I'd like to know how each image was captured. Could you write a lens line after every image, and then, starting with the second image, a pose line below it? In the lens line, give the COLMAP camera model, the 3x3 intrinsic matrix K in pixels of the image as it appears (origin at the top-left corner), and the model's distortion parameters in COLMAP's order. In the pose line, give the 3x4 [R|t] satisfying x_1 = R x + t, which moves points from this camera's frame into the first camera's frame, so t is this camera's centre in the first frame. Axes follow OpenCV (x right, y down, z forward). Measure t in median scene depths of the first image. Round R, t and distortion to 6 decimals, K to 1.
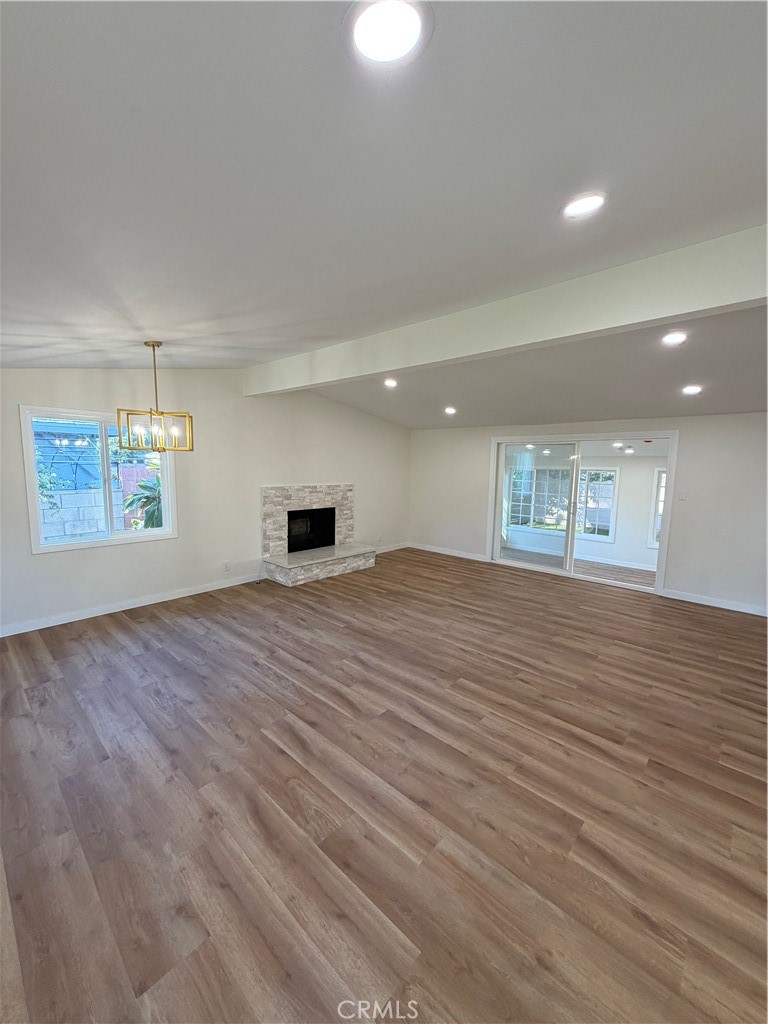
lens RADIAL K [[406.7, 0, 378.2], [0, 406.7, 523.9], [0, 0, 1]] dist [-0.000463, 0.000570]
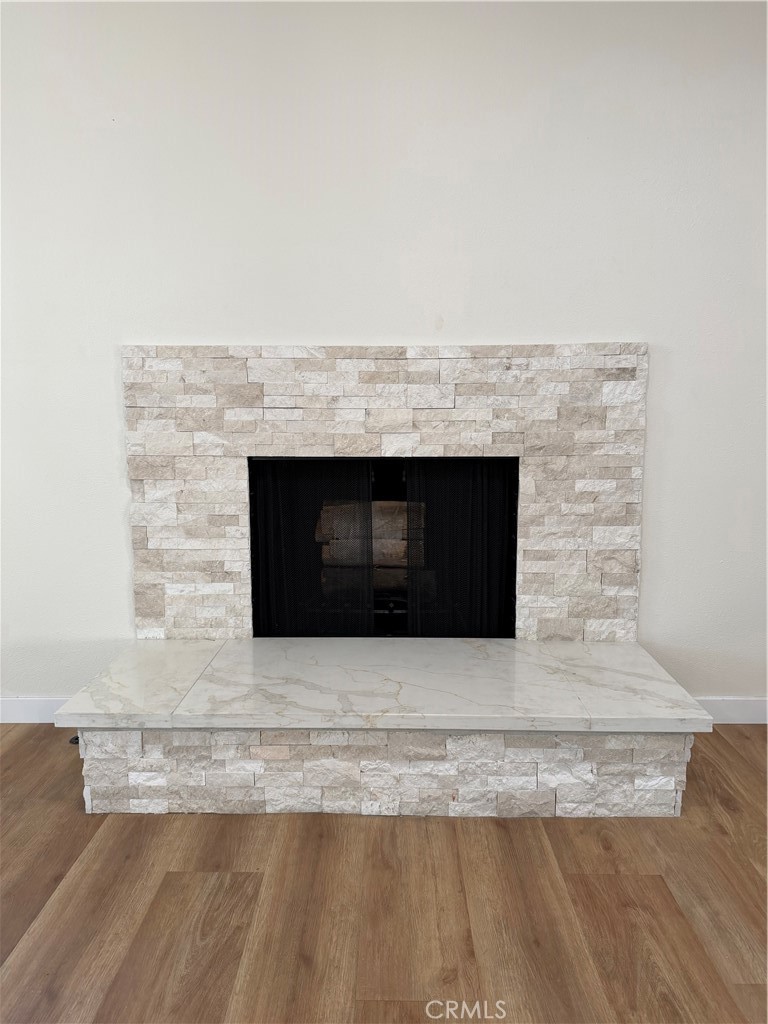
lens RADIAL K [[692.3, 0, 380.8], [0, 692.3, 516.9], [0, 0, 1]] dist [0.009294, -0.009162]
pose [[0.674615, 0.094906, -0.732043, 0.114951], [-0.093855, 0.994680, 0.042463, -0.021078], [0.732179, 0.040060, 0.679933, 0.782521]]
